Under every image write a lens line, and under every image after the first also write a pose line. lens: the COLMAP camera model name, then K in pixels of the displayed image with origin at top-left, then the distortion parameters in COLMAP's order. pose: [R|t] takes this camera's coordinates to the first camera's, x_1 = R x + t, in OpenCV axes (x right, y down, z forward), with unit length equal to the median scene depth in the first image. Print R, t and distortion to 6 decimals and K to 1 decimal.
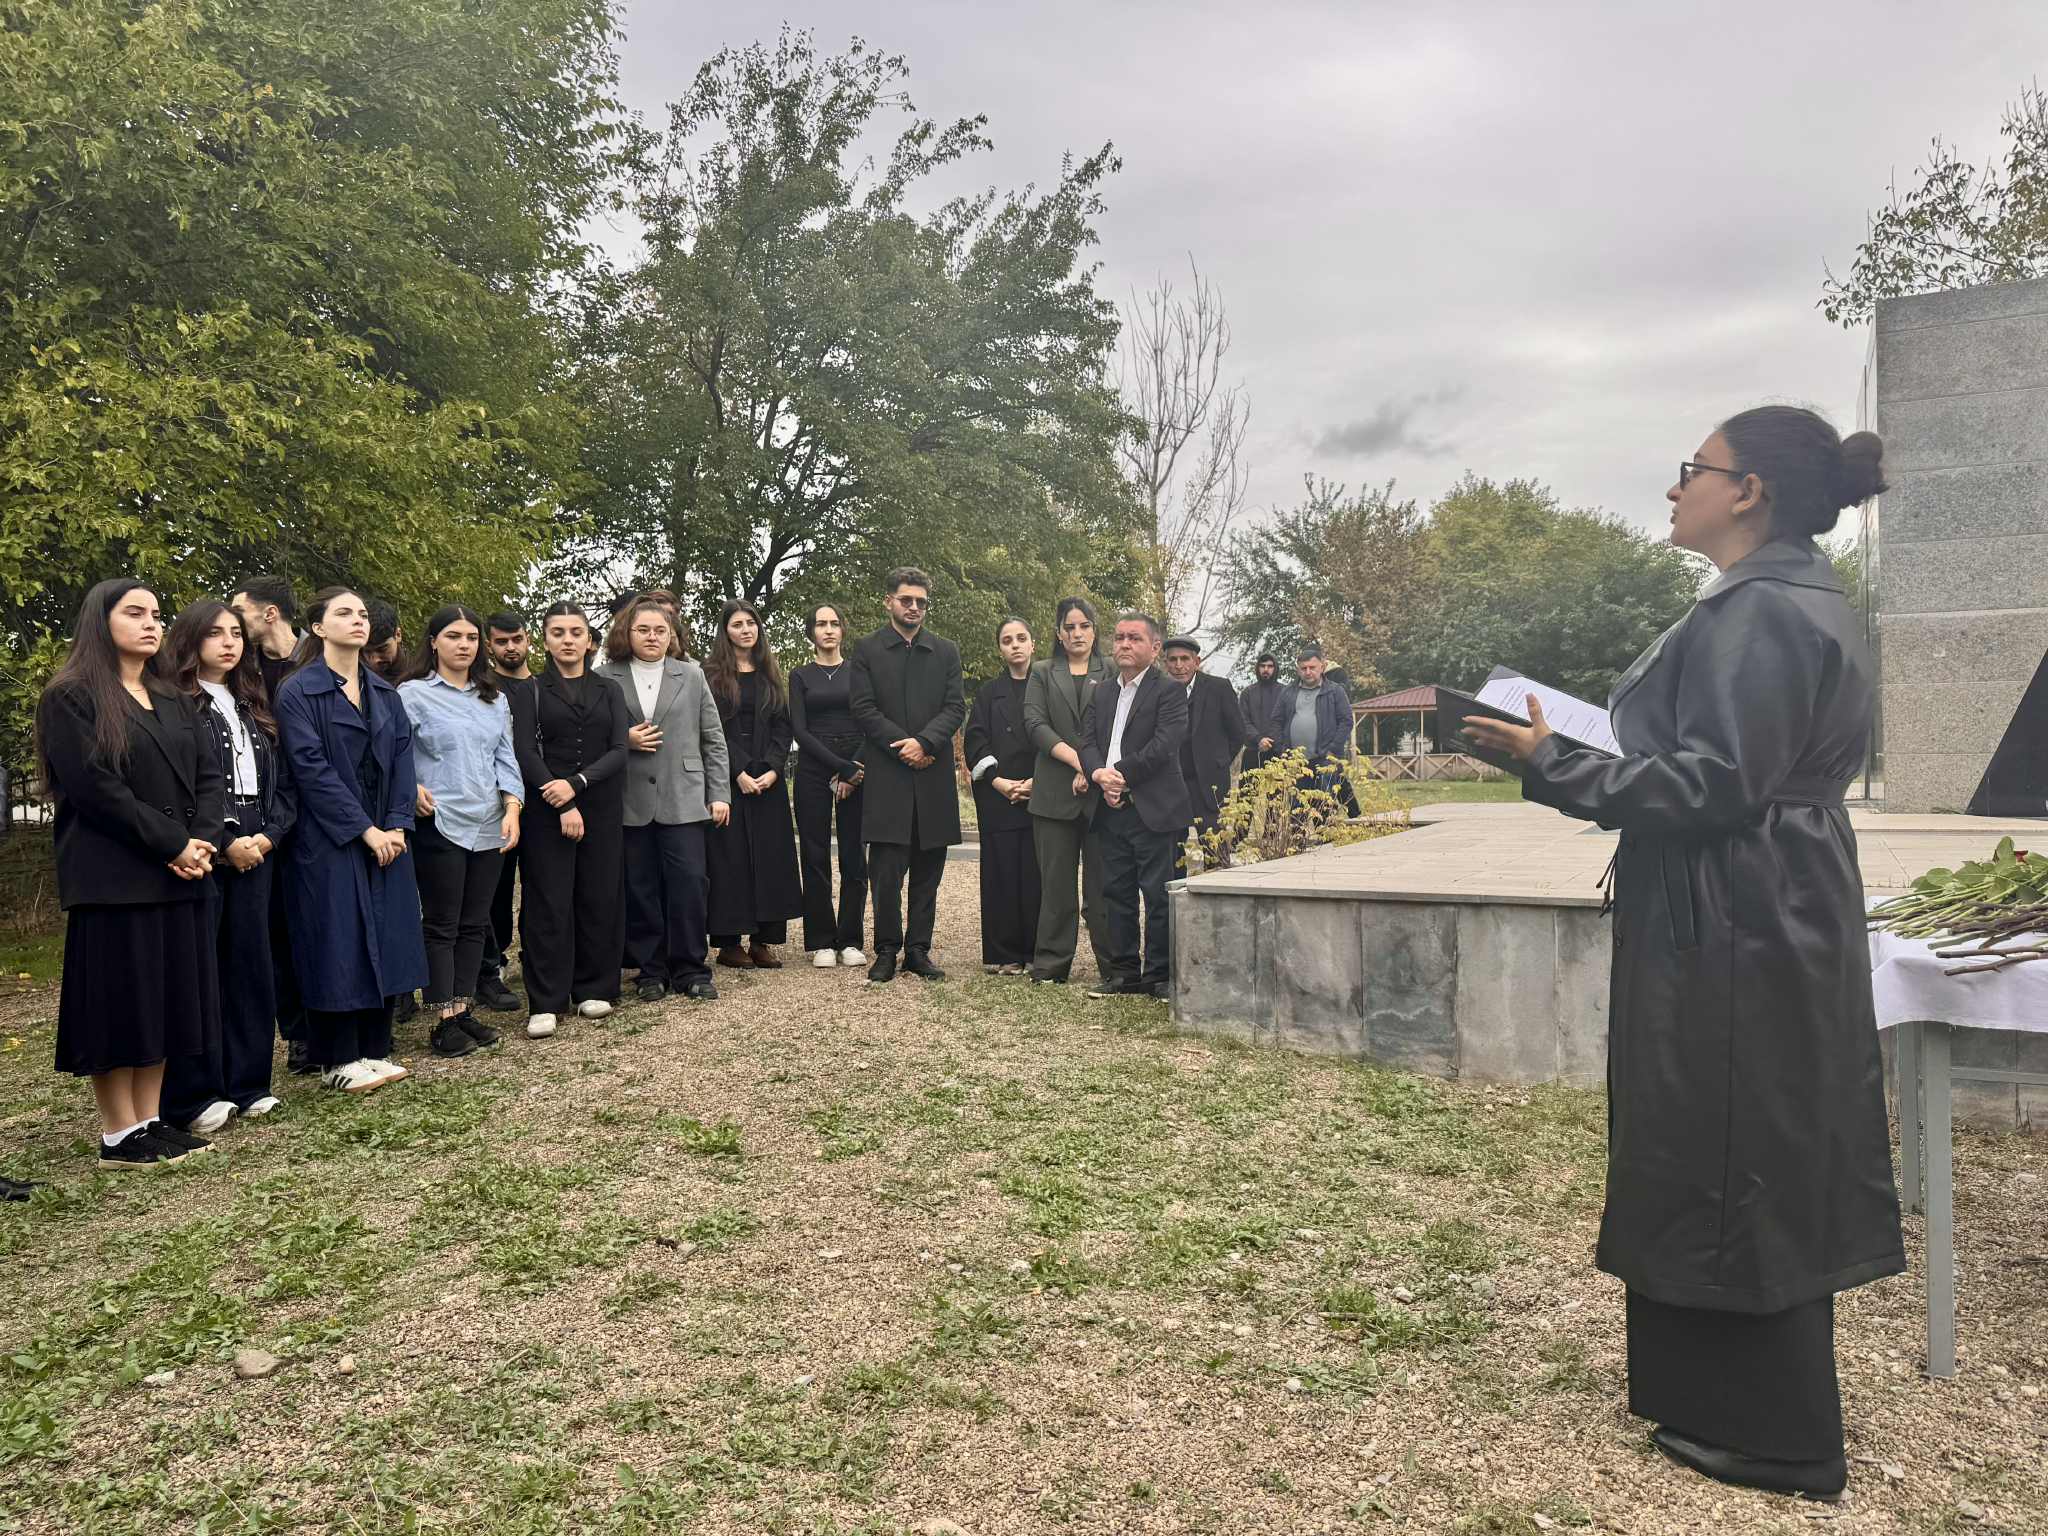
lens RADIAL K [[1438.6, 0, 1025.0], [0, 1438.6, 777.0], [0, 0, 1]] dist [0.087581, -0.119263]
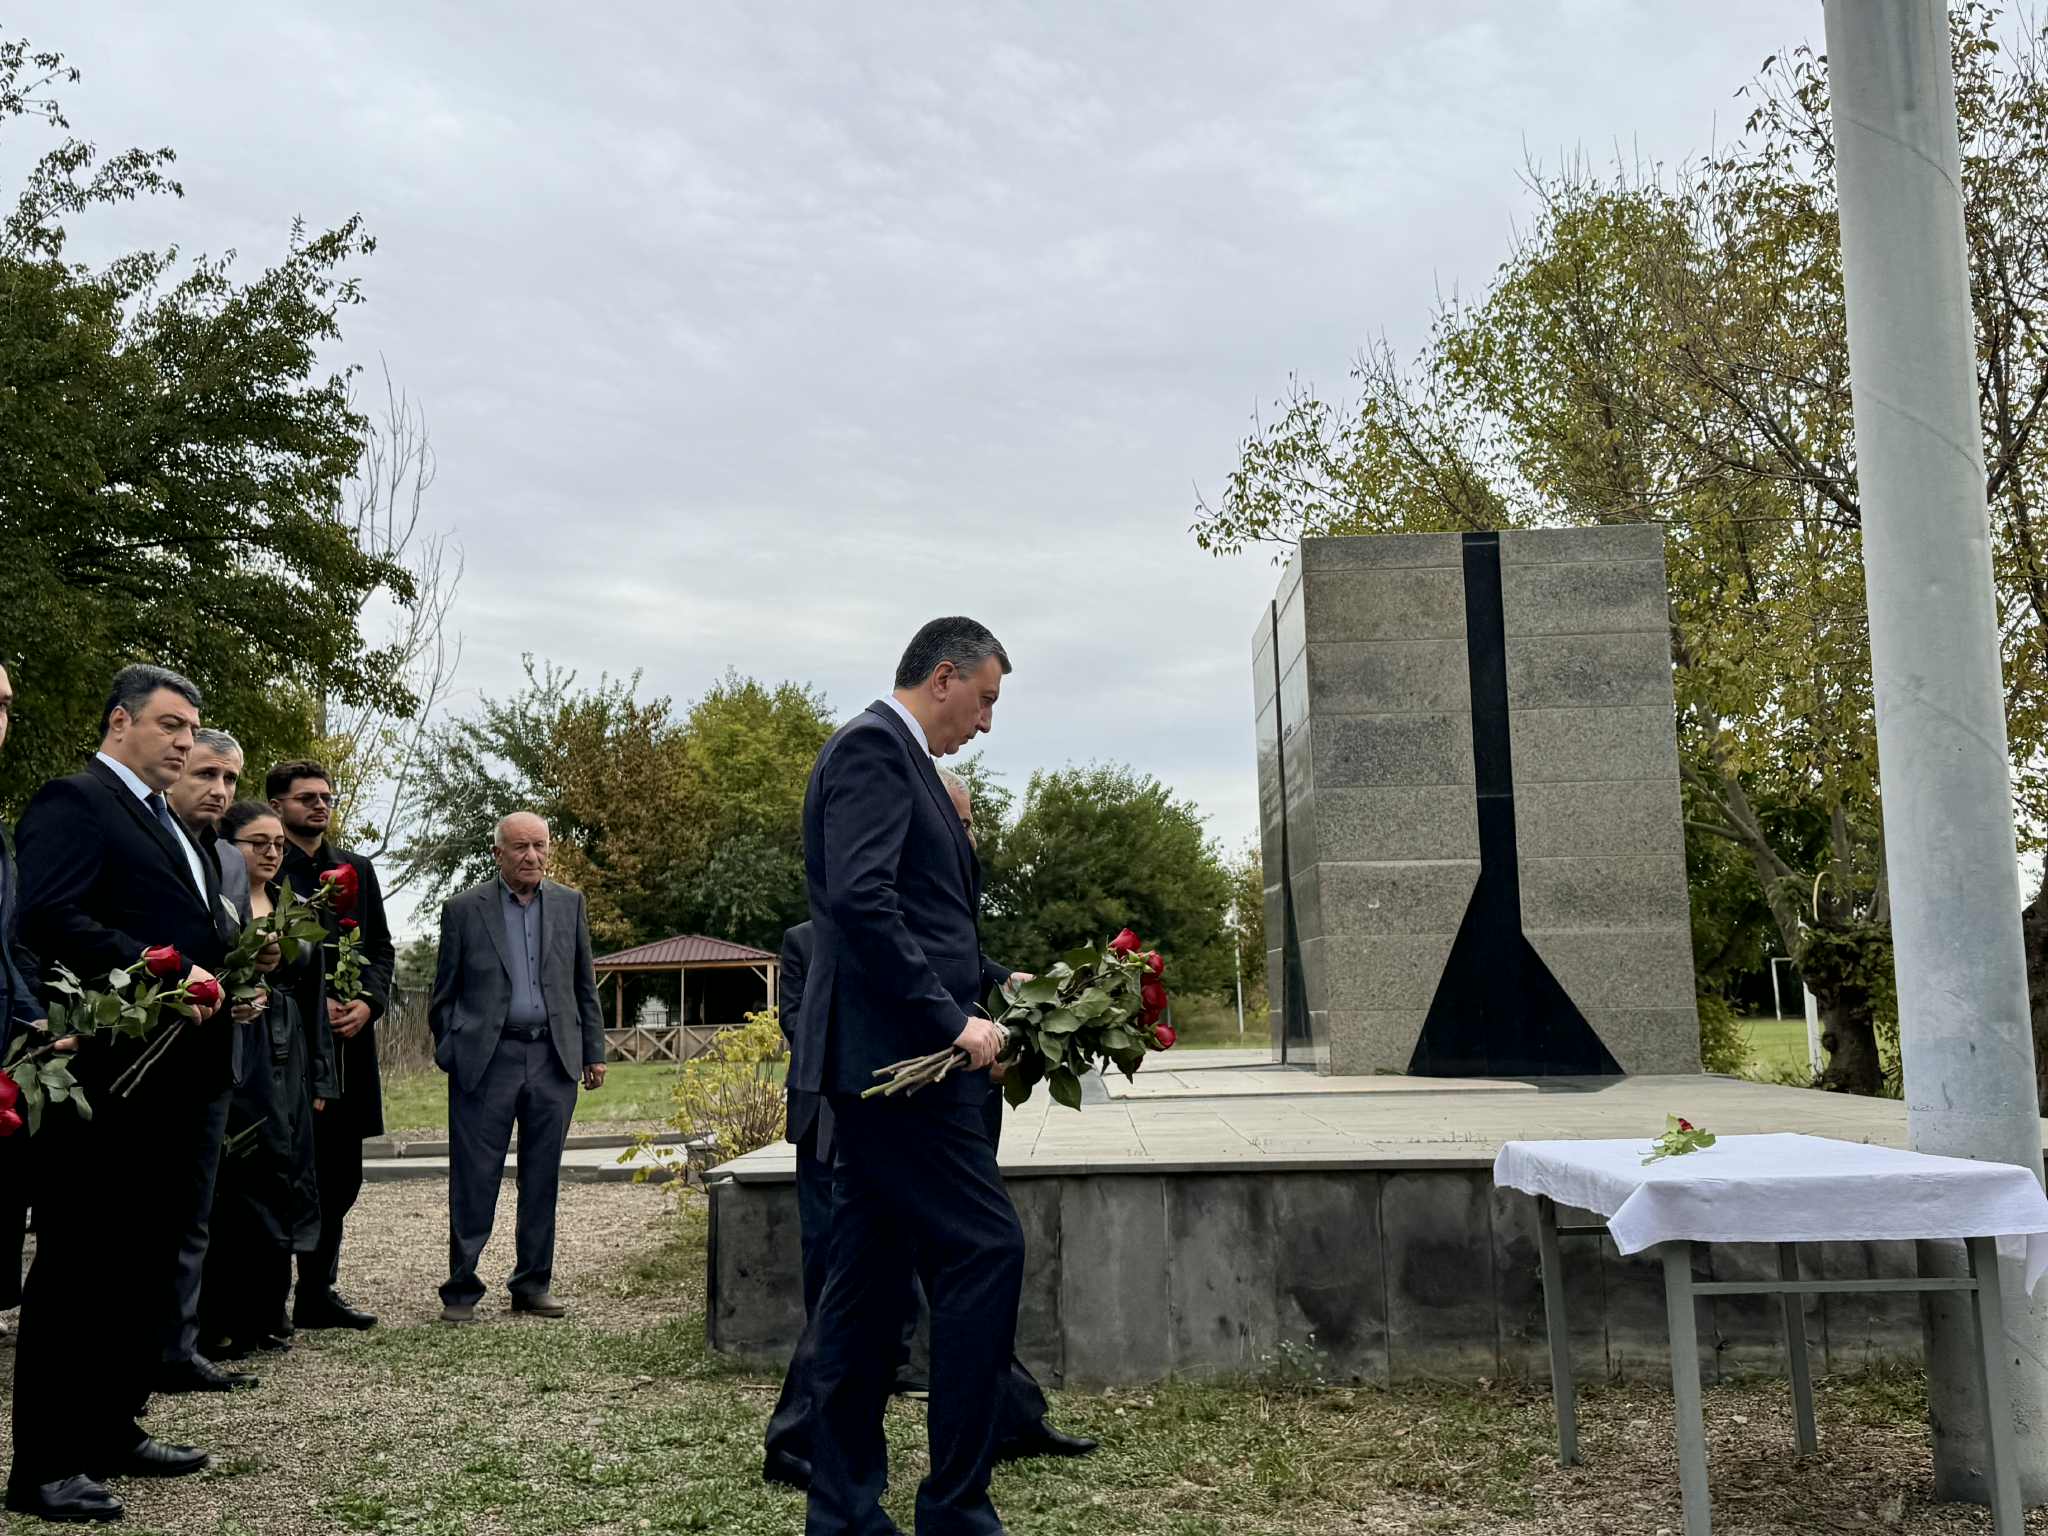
lens RADIAL K [[1938.6, 0, 1013.2], [0, 1938.6, 741.9], [0, 0, 1]] dist [0.148156, -0.275327]
pose [[0.899266, 0.053644, 0.434099, -0.170827], [0.017111, 0.987377, -0.157464, 0.008329], [-0.437067, 0.149030, 0.886997, -0.051635]]
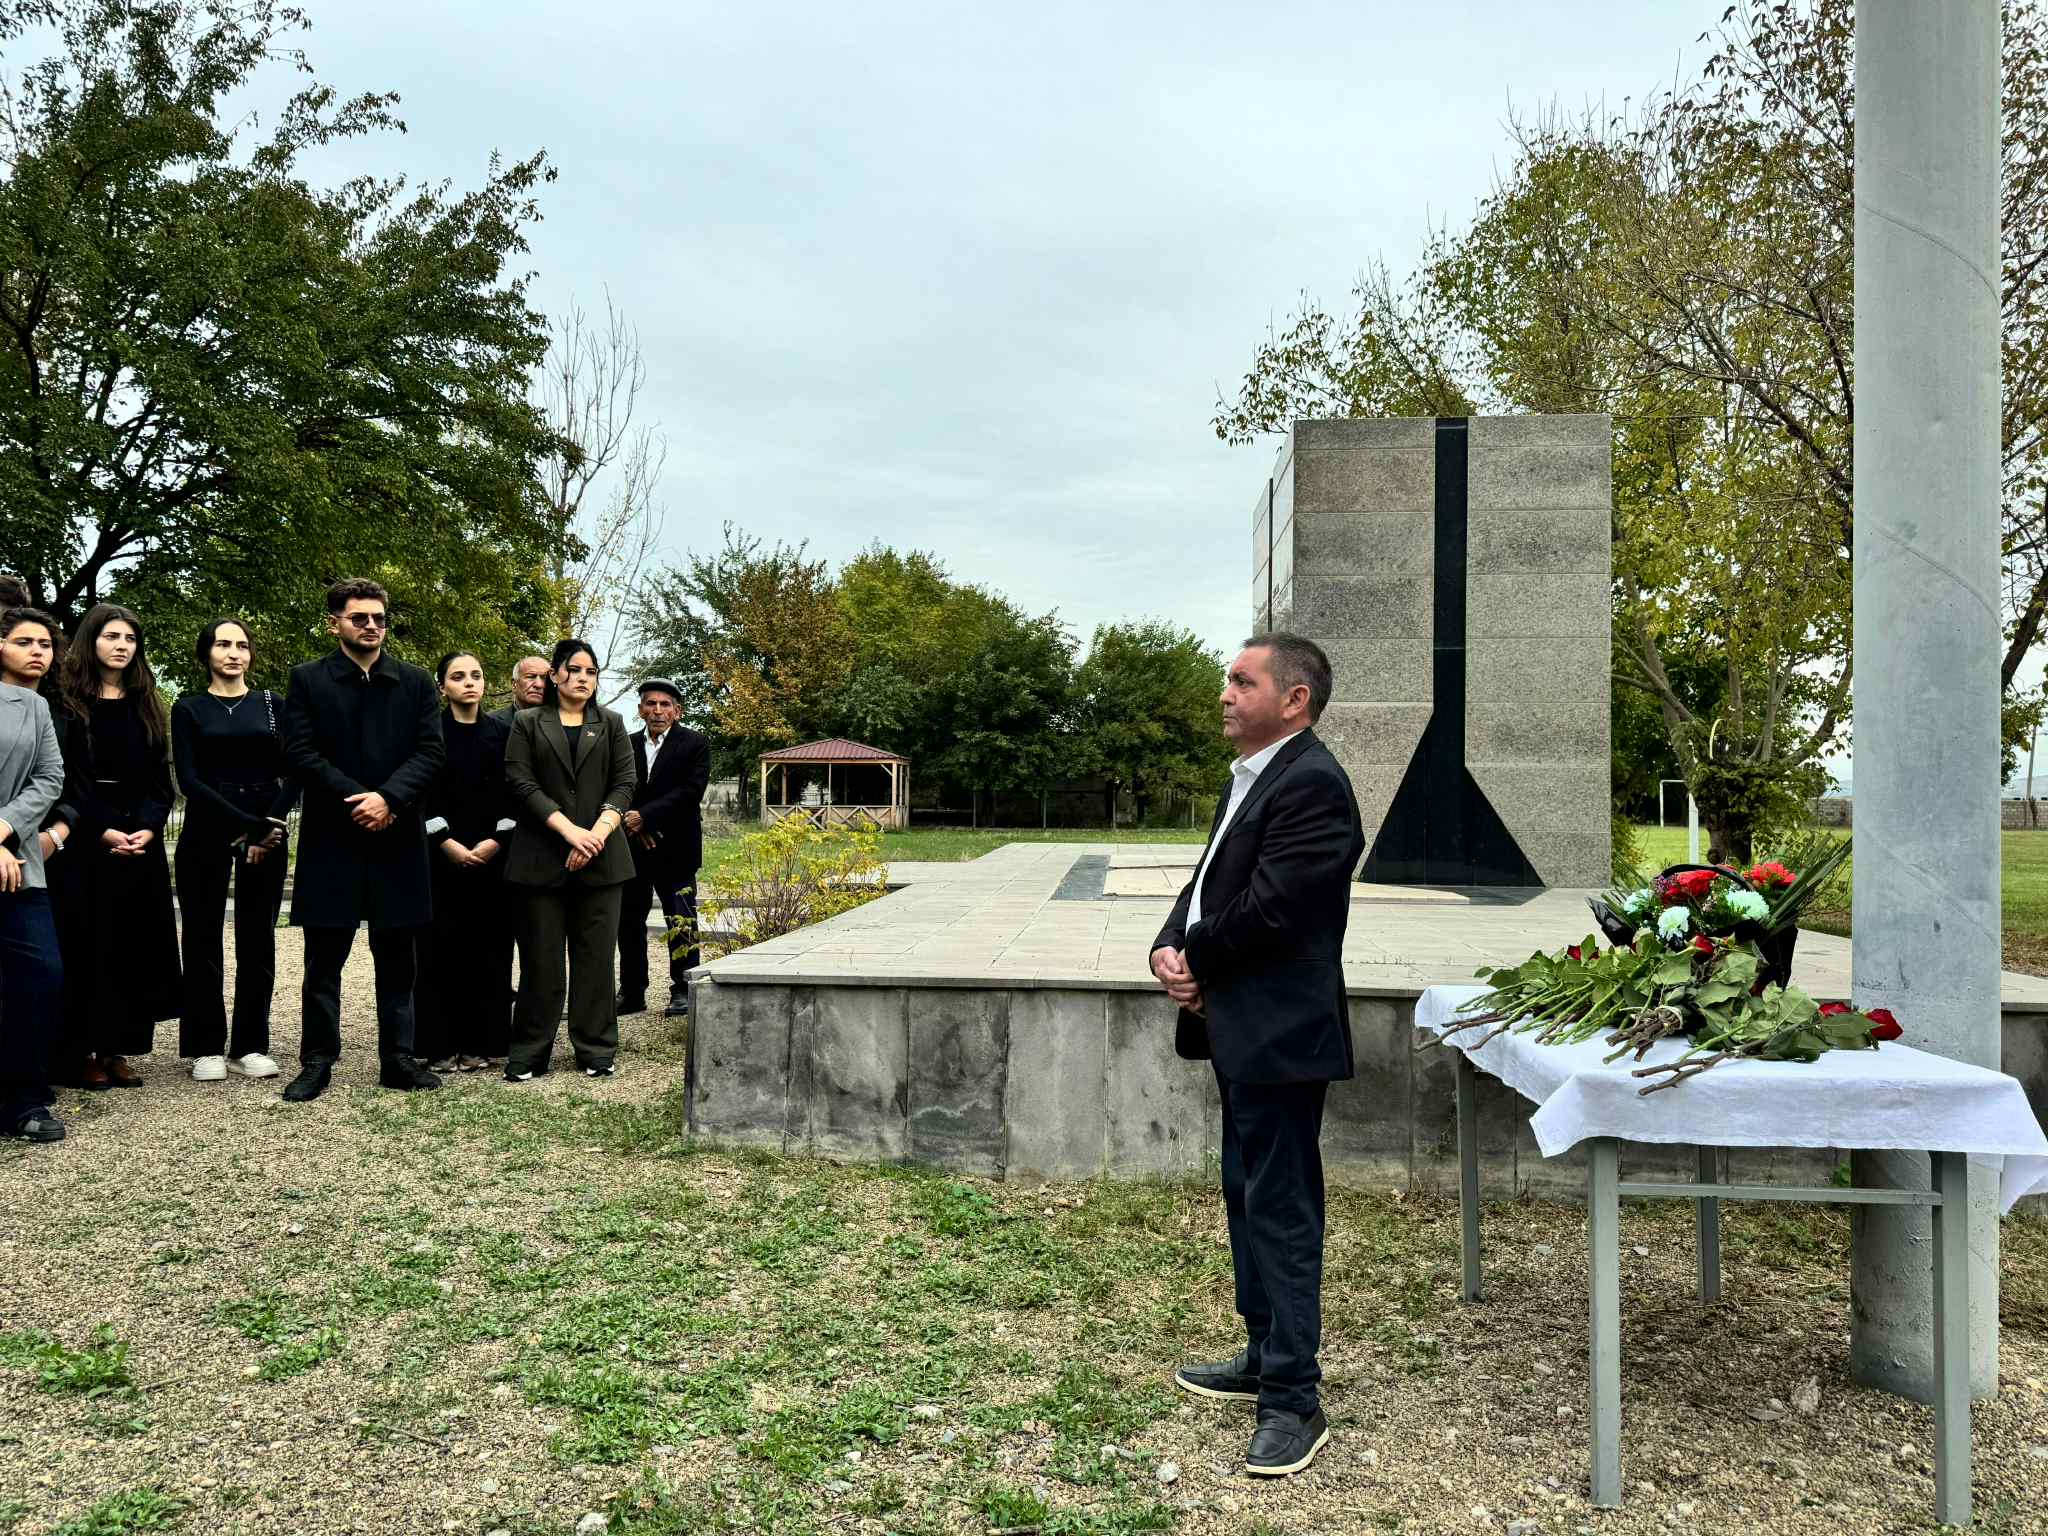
lens RADIAL K [[1444.5, 0, 1015.0], [0, 1444.5, 753.2], [0, 0, 1]] dist [0.078778, -0.099478]
pose [[0.918877, 0.037377, 0.392771, -0.050076], [-0.018064, 0.998444, -0.052753, -0.011214], [-0.394131, 0.041379, 0.918122, 0.084109]]
